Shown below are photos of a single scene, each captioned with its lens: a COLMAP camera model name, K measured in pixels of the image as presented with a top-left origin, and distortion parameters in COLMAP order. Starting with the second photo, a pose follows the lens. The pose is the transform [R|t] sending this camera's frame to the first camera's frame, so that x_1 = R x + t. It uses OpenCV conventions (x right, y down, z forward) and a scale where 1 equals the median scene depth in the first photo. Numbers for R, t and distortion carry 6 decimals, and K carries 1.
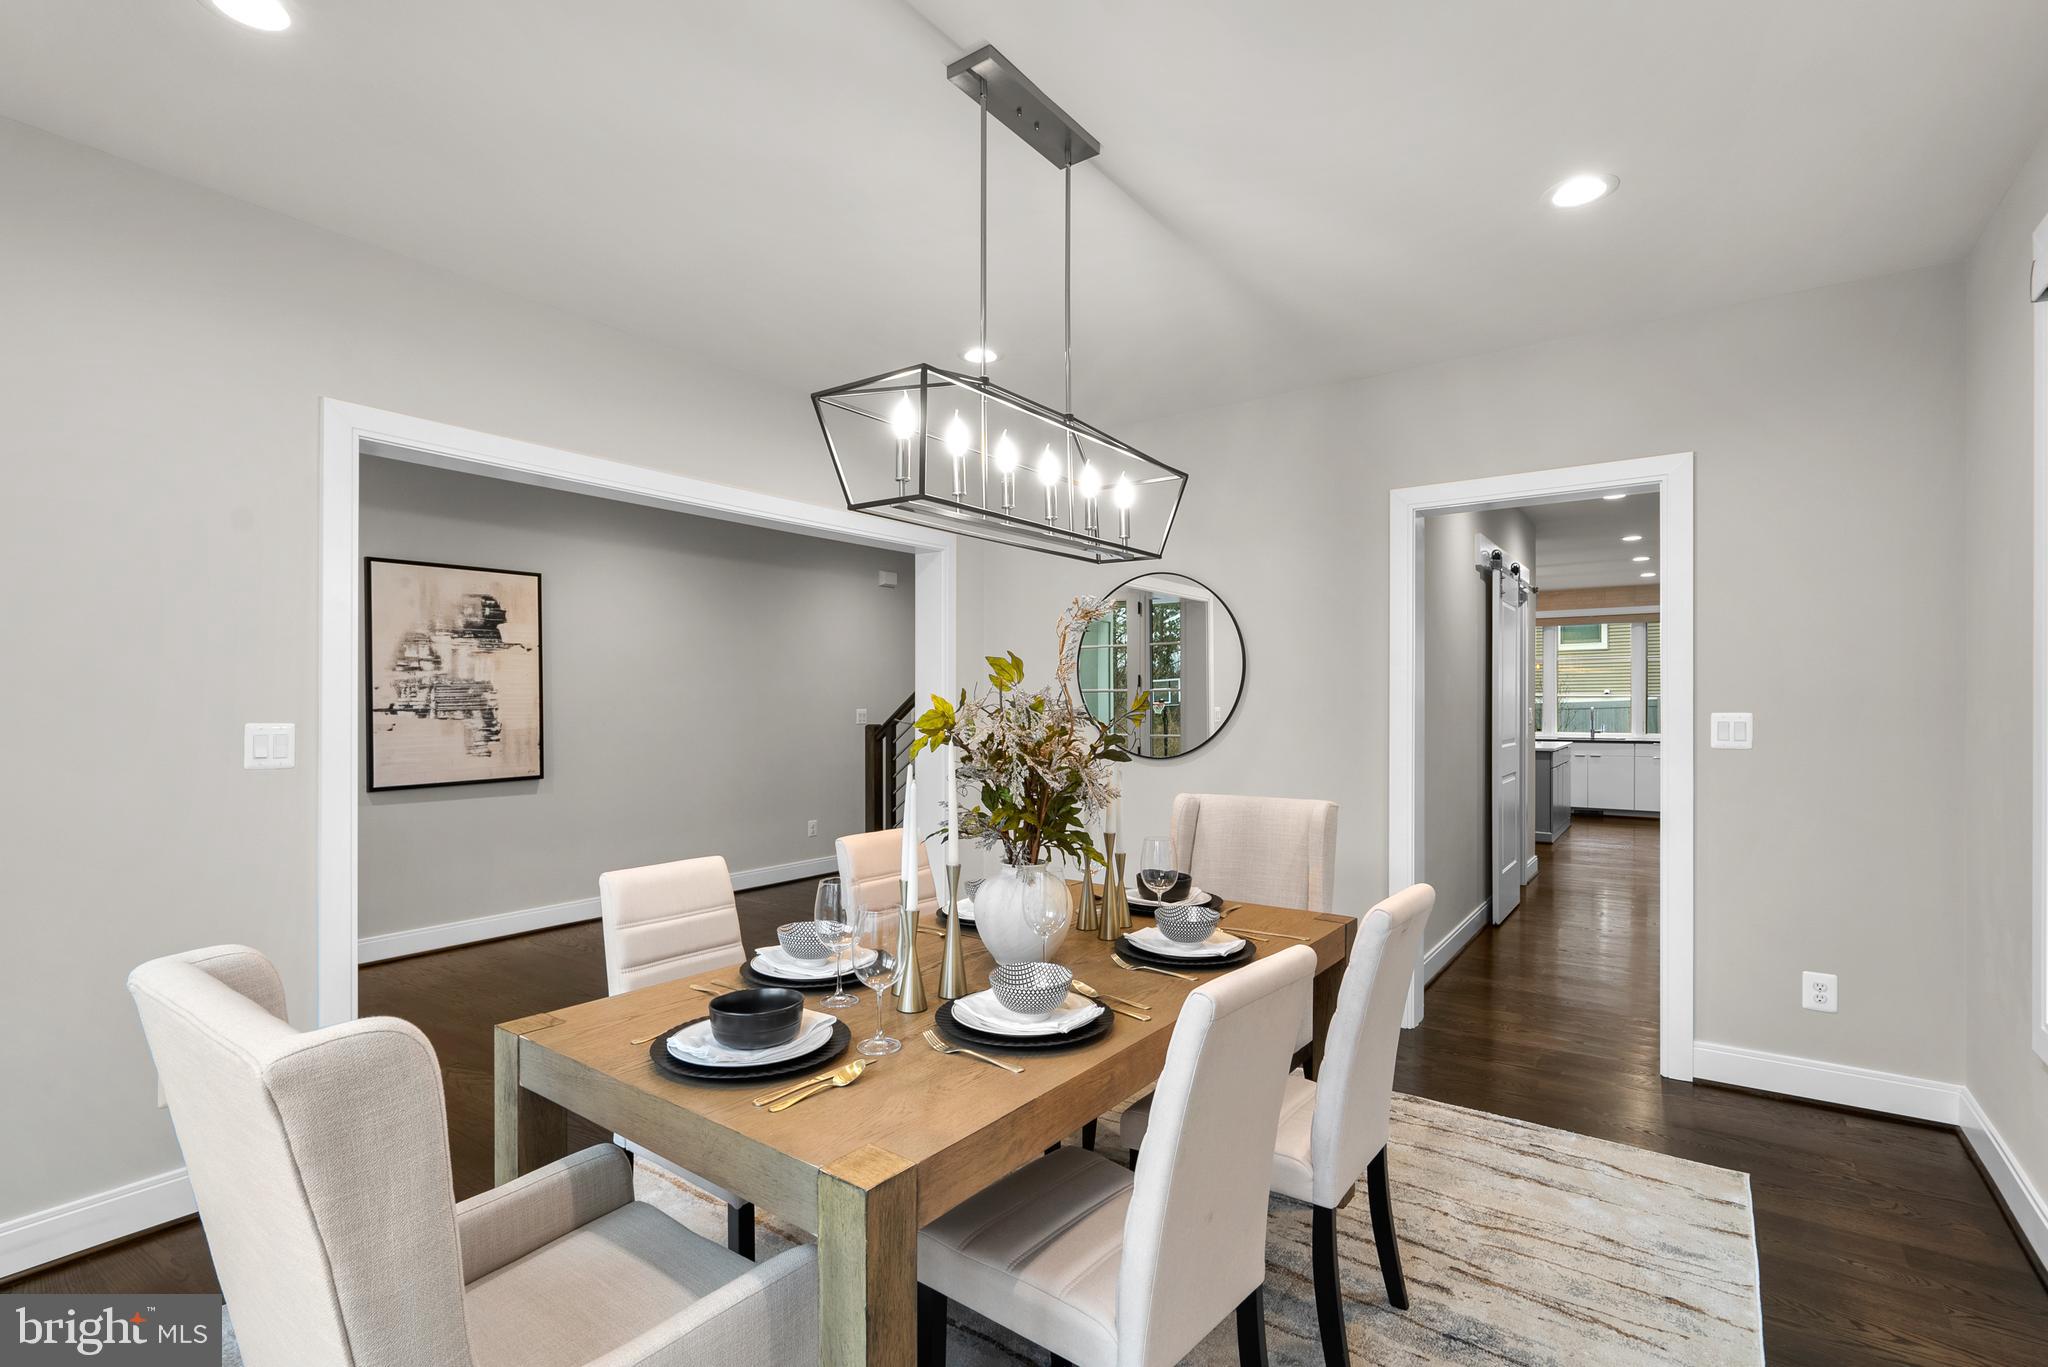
lens RADIAL K [[932.6, 0, 1021.1], [0, 932.6, 684.1], [0, 0, 1]] dist [-0.001316, 0.000963]
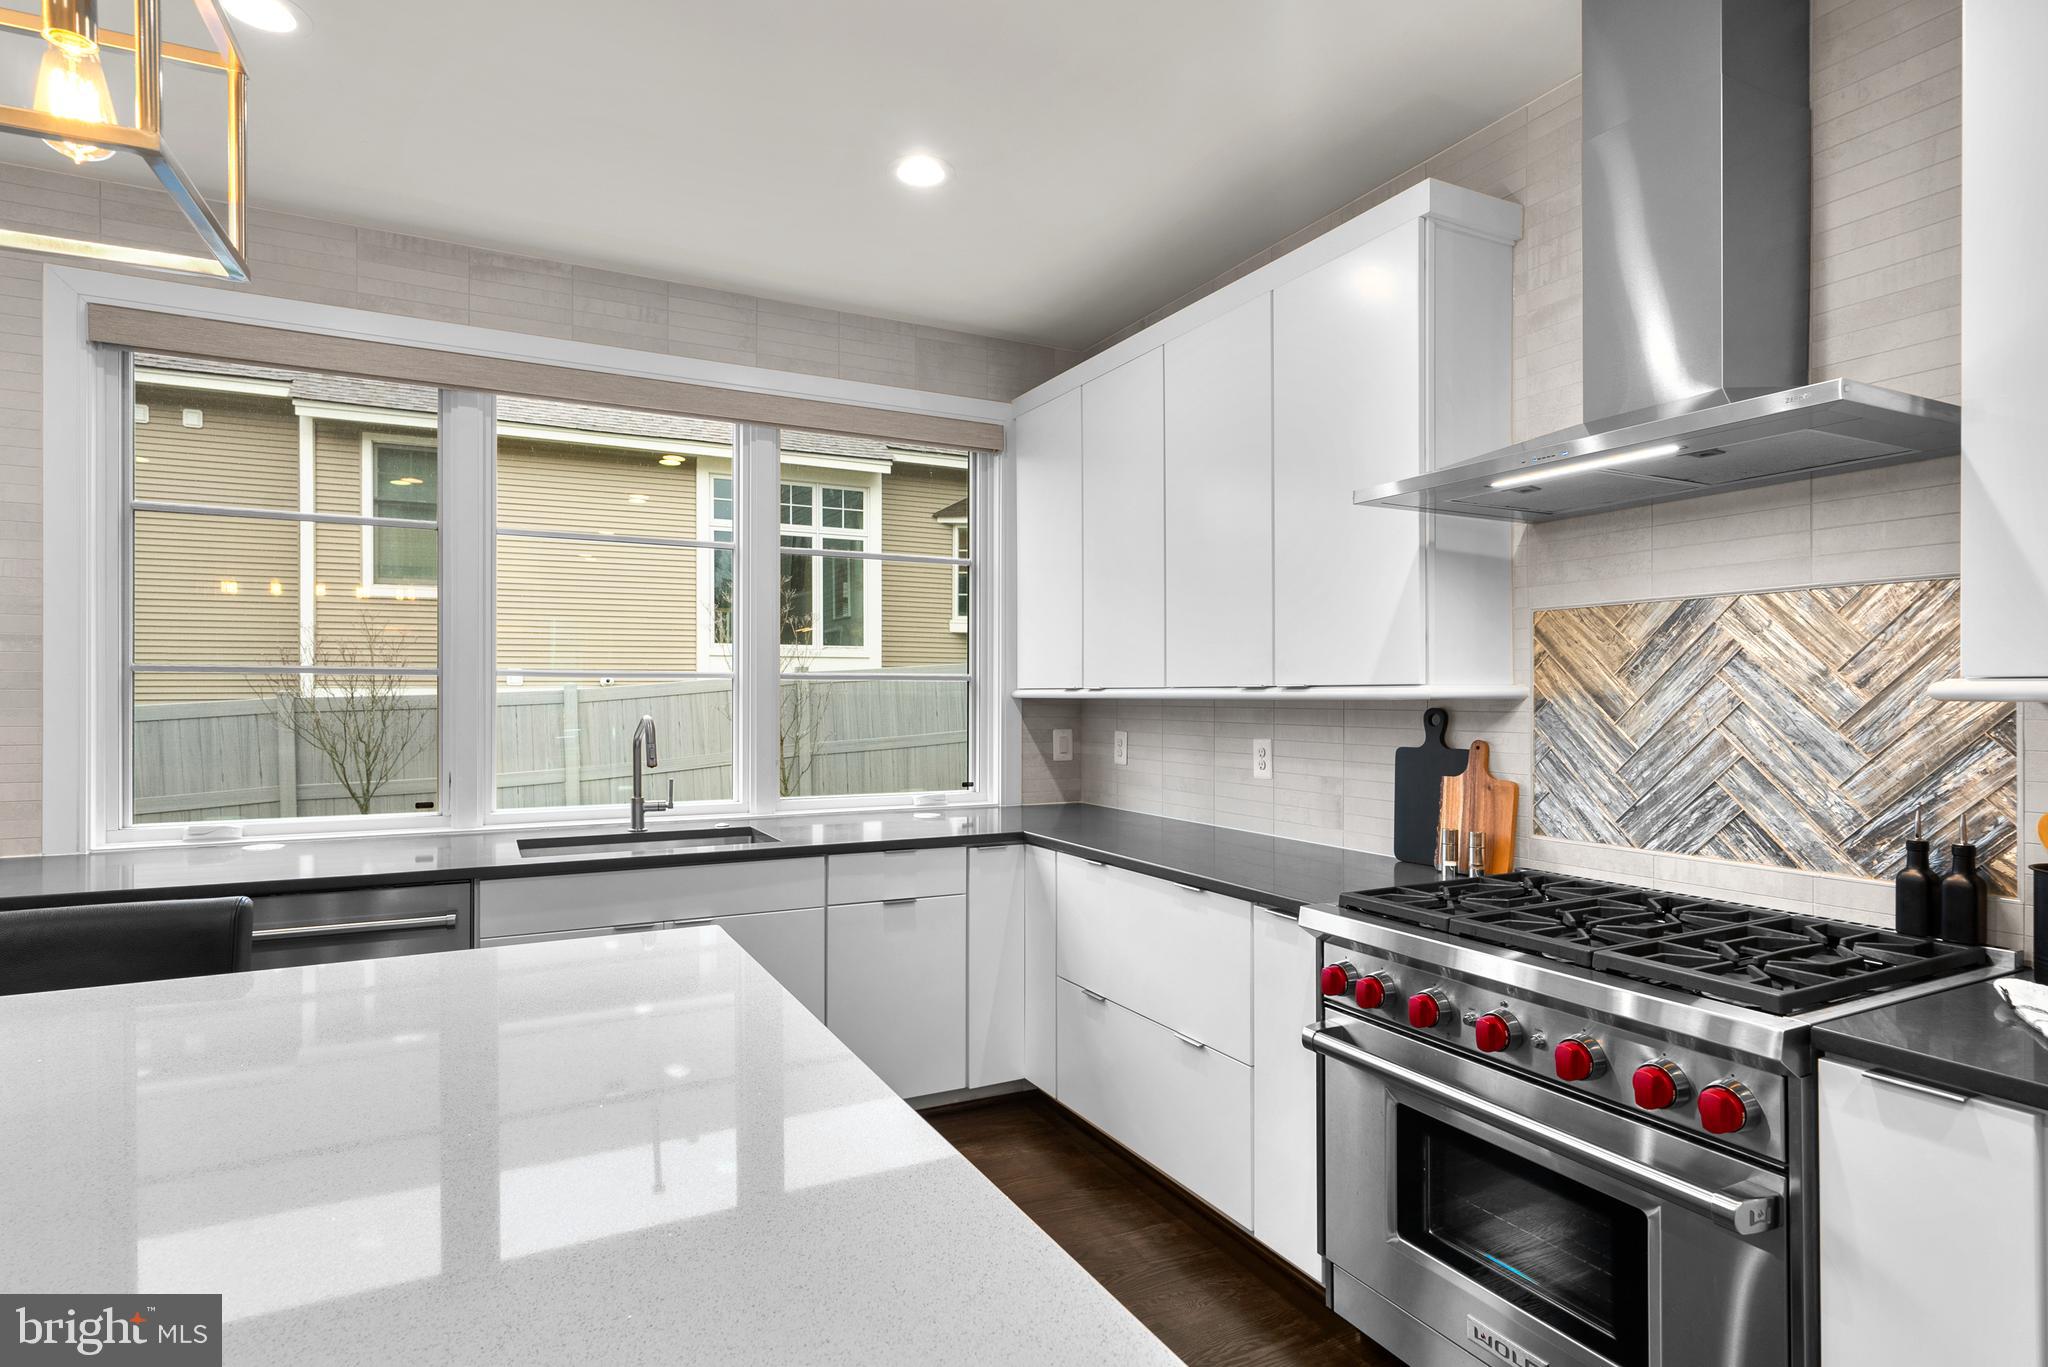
lens RADIAL K [[1065.1, 0, 1019.9], [0, 1065.1, 697.6], [0, 0, 1]] dist [0.003440, 0.001389]
pose [[0.447029, -0.000986, 0.894519, 0.404486], [-0.016365, 0.999823, 0.009280, 0.016372], [-0.894370, -0.018788, 0.446934, 0.795138]]
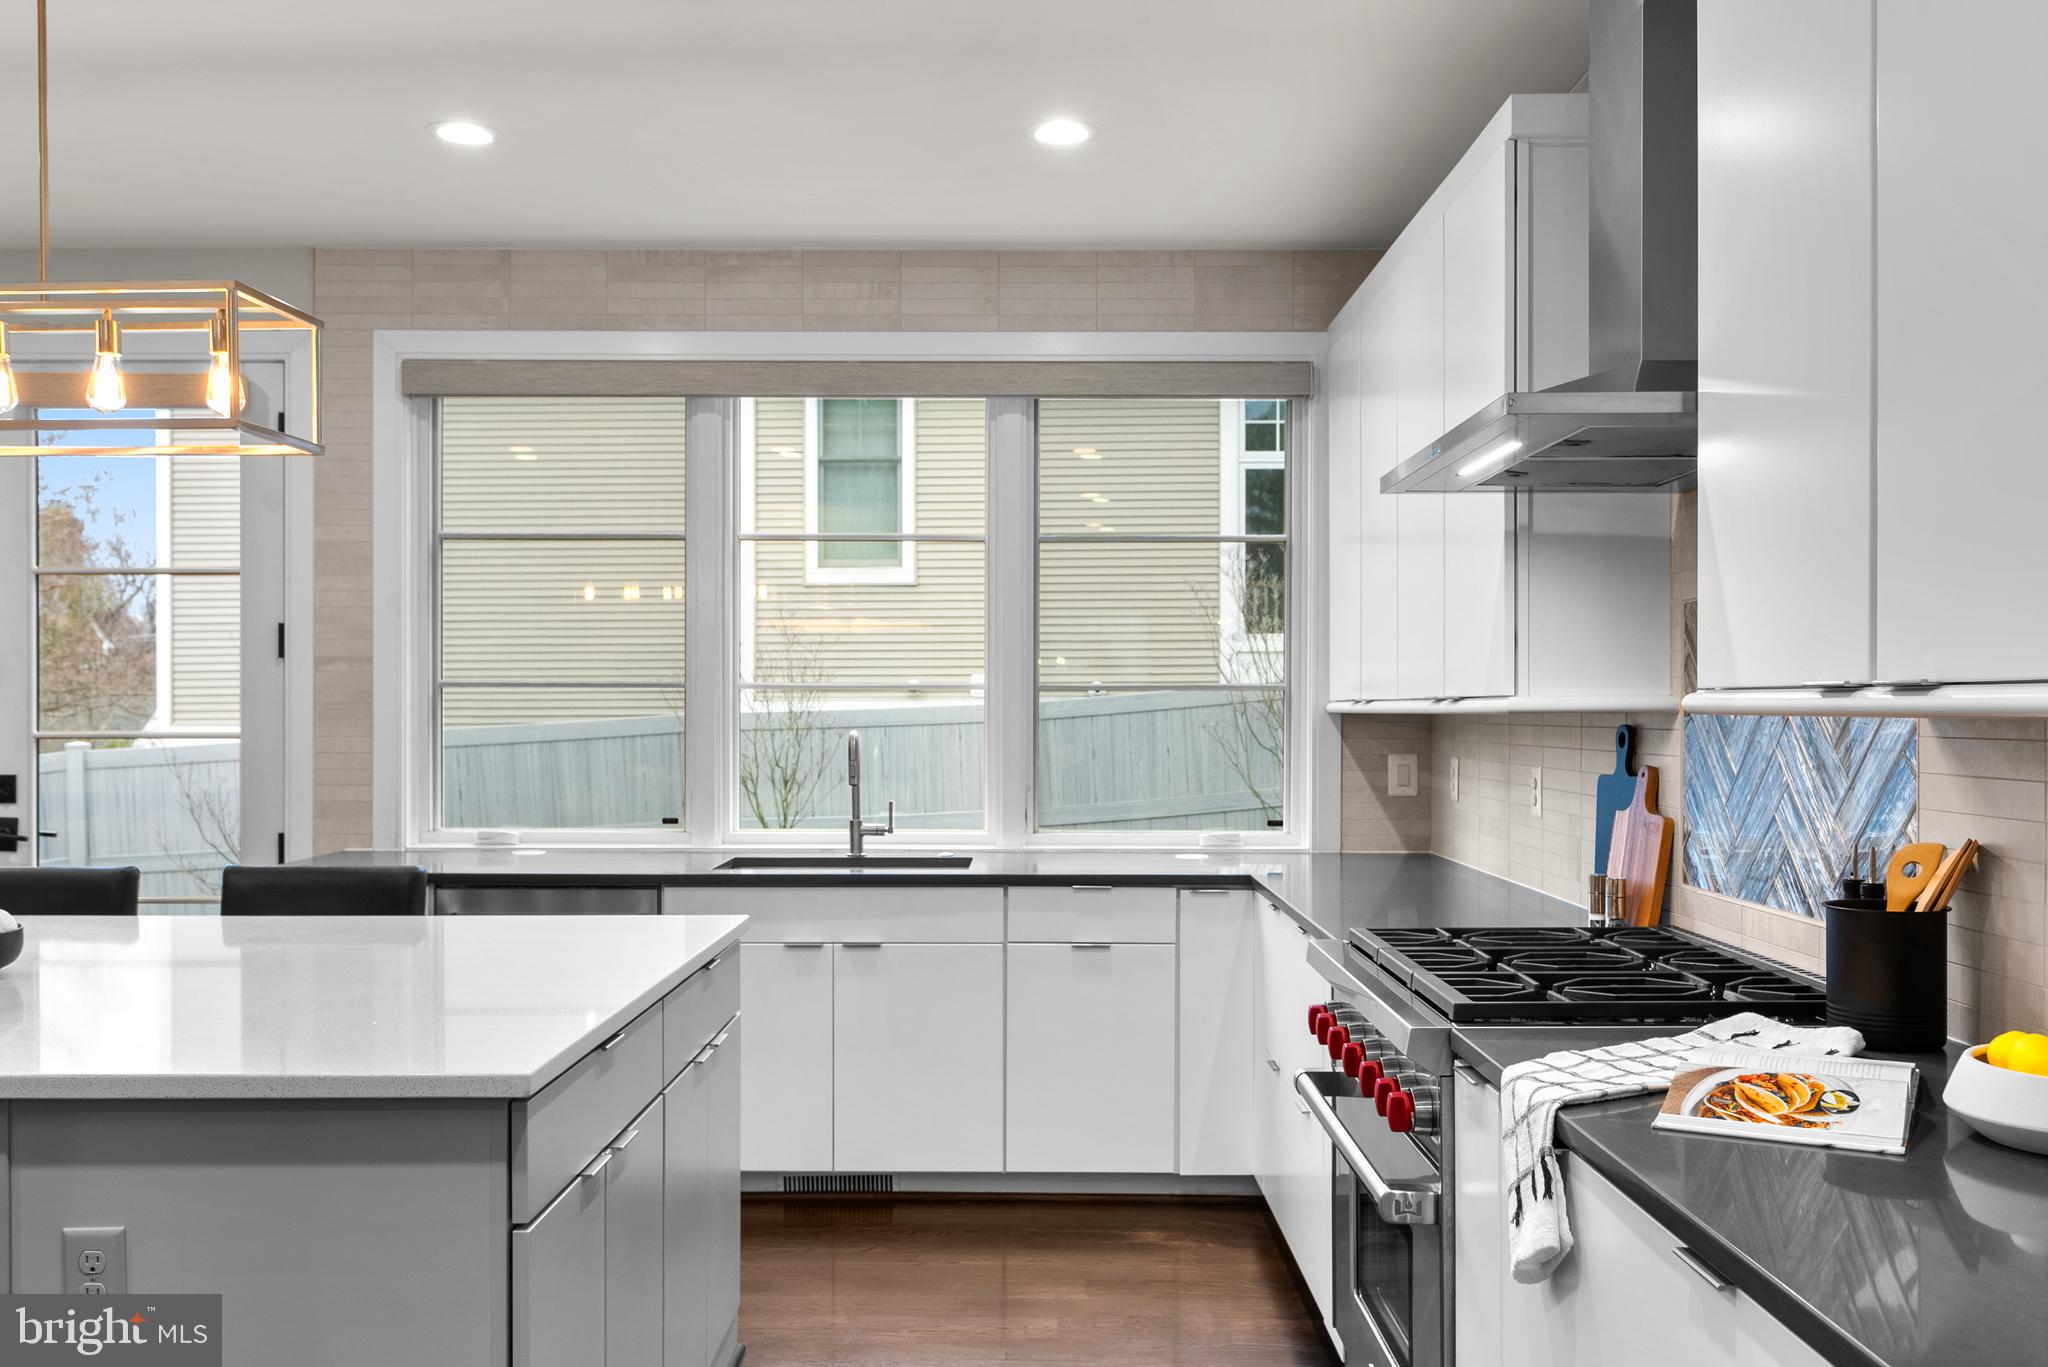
lens RADIAL K [[1770.4, 0, 1025.9], [0, 1770.4, 715.2], [0, 0, 1]] dist [0.011335, -0.000008]
pose [[0.811339, -0.000446, 0.584576, 0.390375], [-0.011303, 0.999801, 0.016451, 0.013572], [-0.584467, -0.019955, 0.811172, 0.618415]]
